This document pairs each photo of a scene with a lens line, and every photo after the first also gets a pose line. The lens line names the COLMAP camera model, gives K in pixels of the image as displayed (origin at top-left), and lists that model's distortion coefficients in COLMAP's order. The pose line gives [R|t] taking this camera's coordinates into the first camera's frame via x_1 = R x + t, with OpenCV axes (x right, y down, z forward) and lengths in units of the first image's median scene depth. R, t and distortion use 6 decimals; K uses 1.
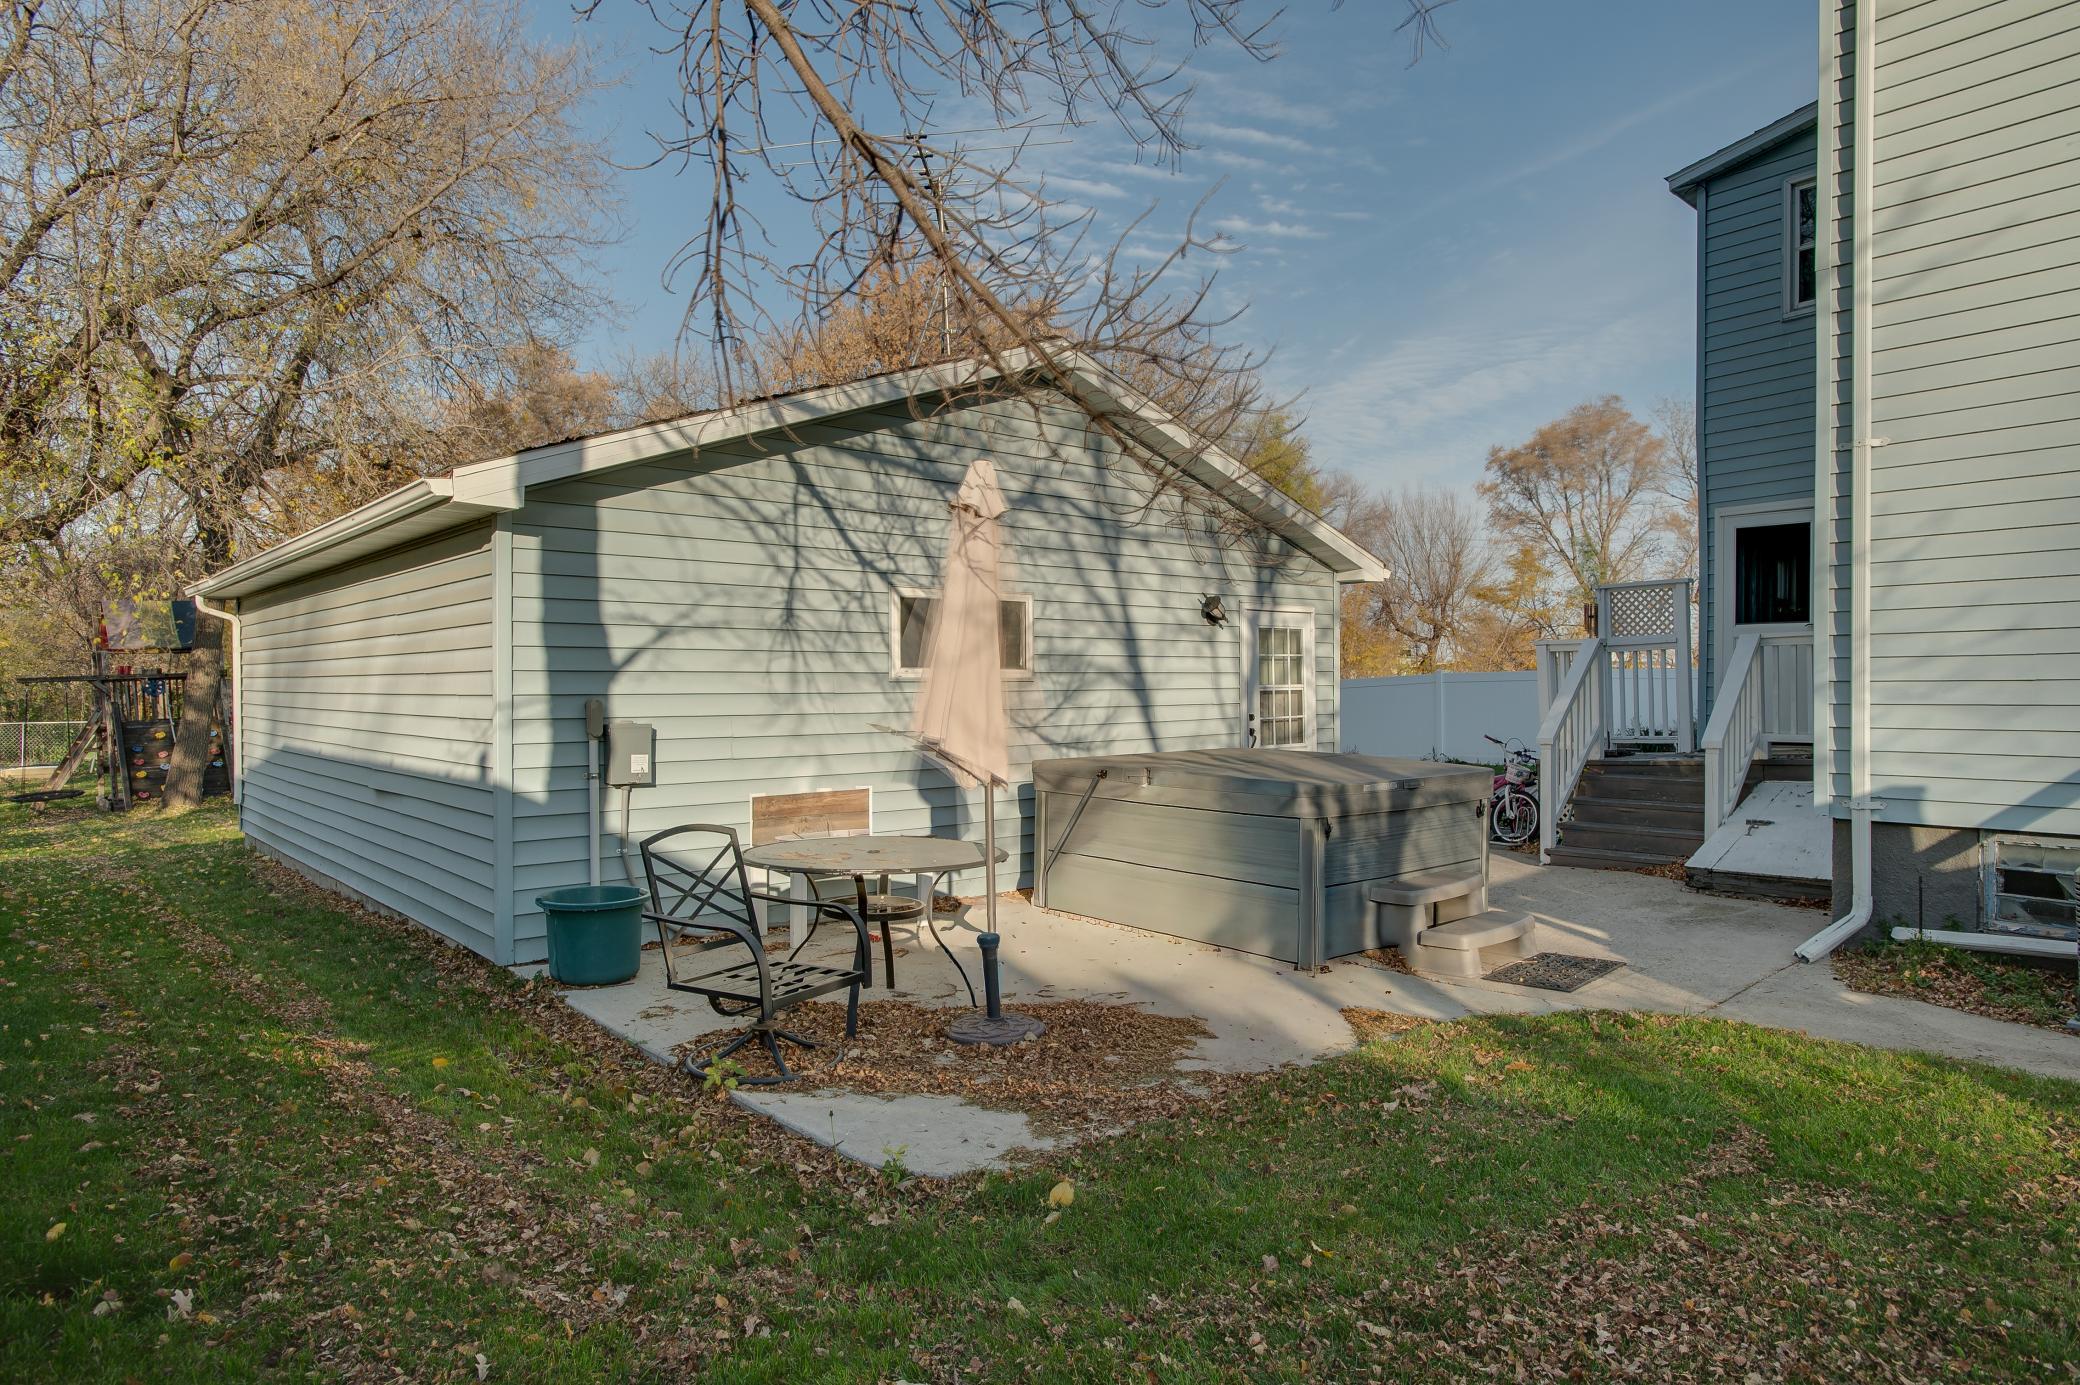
lens RADIAL K [[1223.1, 0, 1040.0], [0, 1223.1, 692.5], [0, 0, 1]] dist [-0.054613, 0.000860]
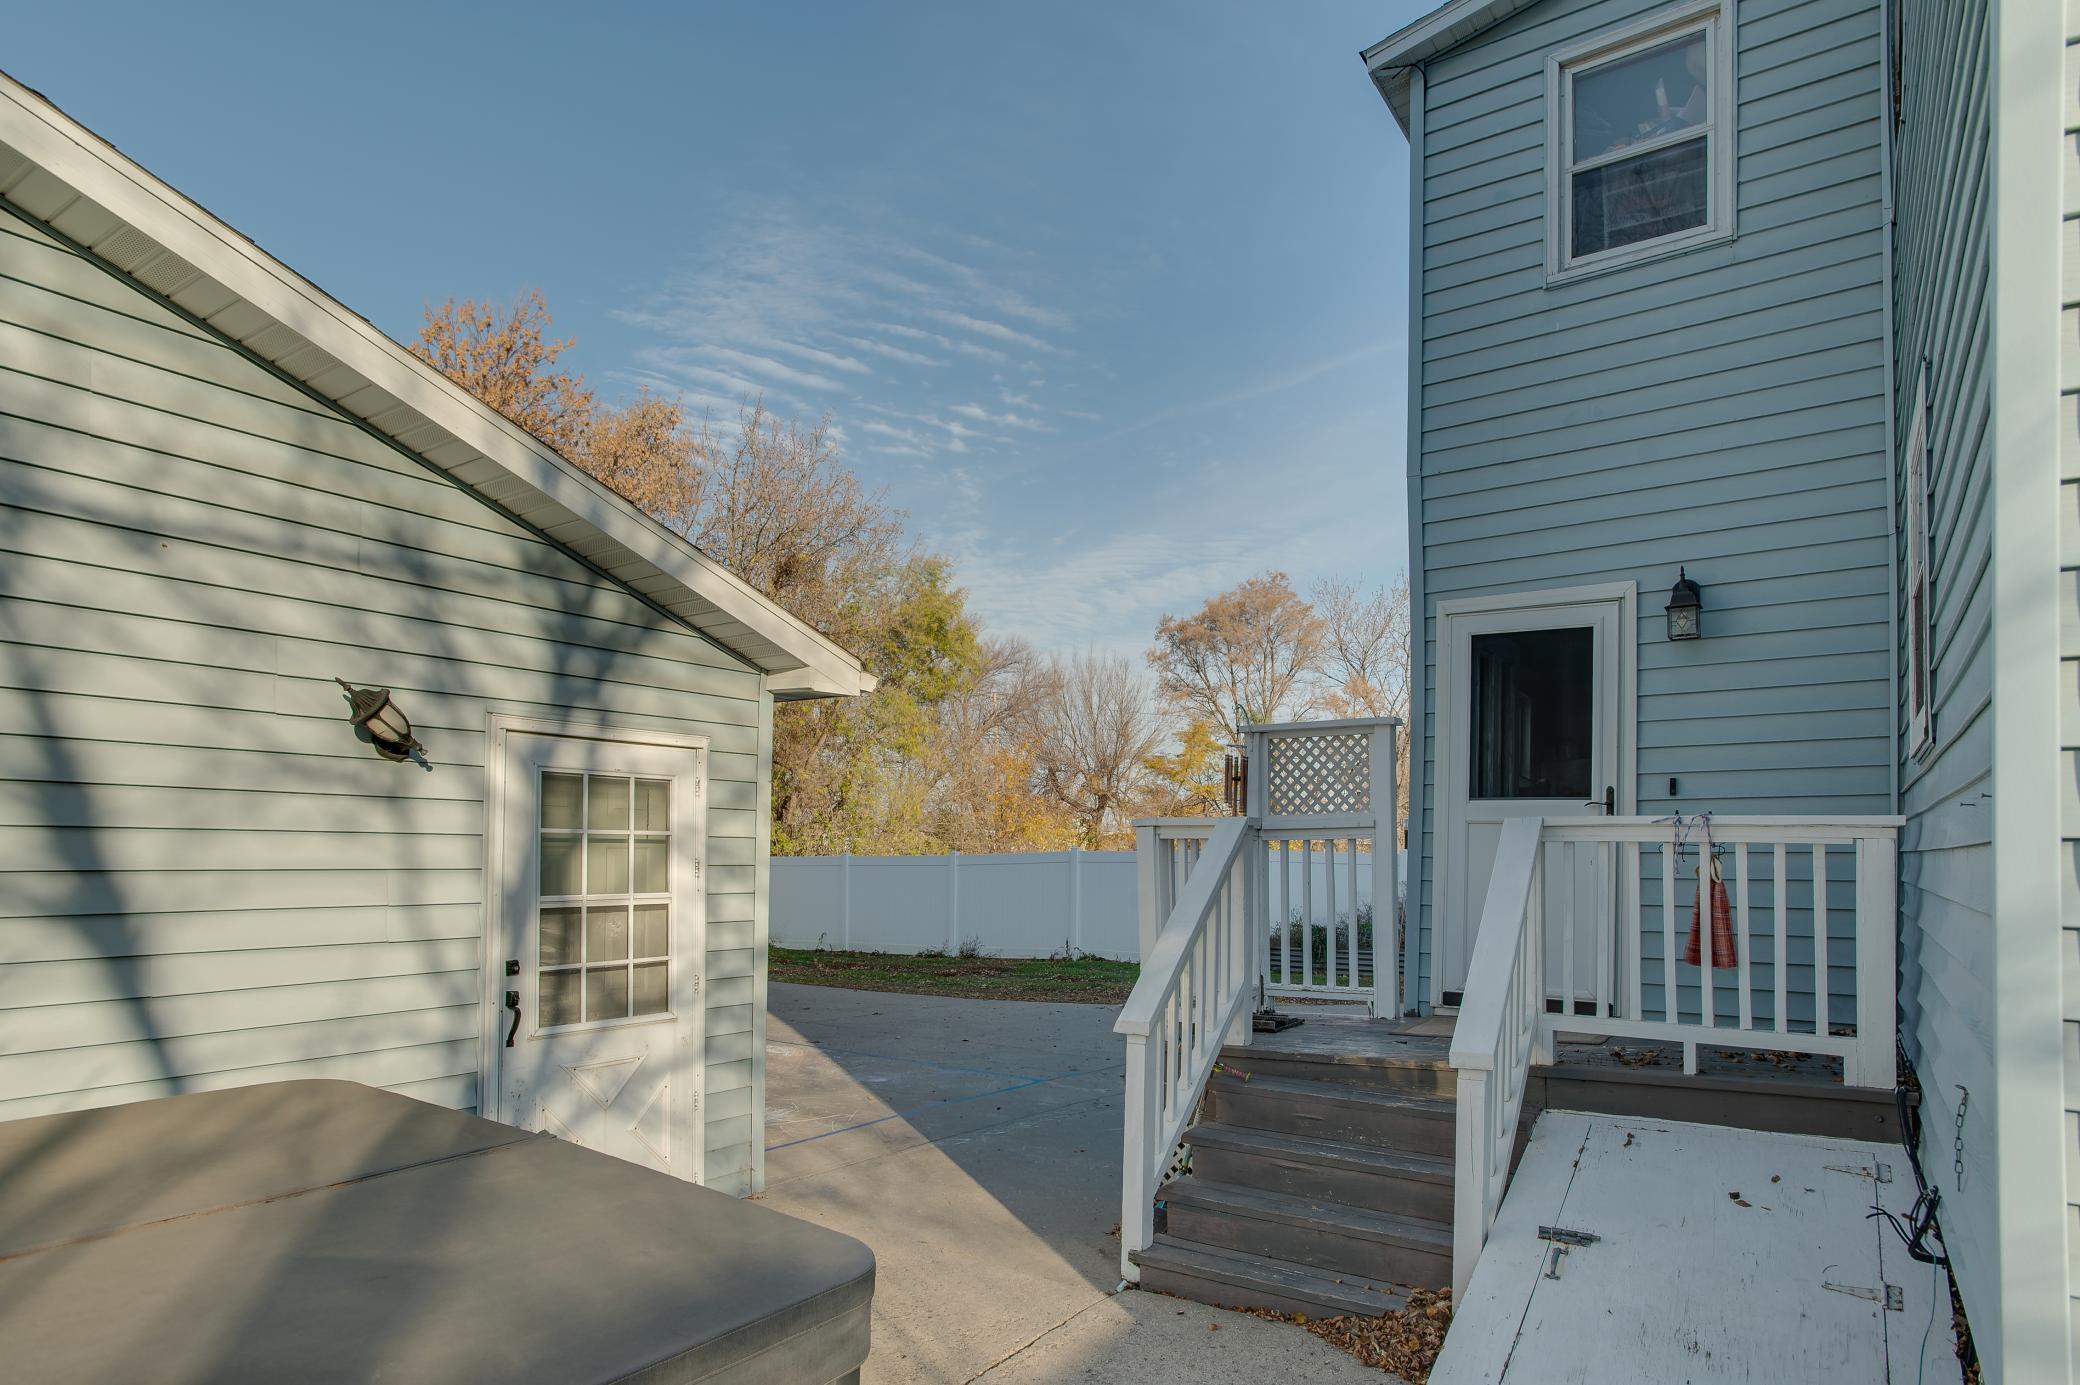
lens RADIAL K [[1150.6, 0, 1039.8], [0, 1150.6, 787.6], [0, 0, 1]] dist [-0.082470, 0.000512]
pose [[0.970752, 0.035687, 0.237419, 0.250394], [-0.022173, 0.997991, -0.059351, -0.025235], [-0.239060, 0.052351, 0.969592, 0.523742]]
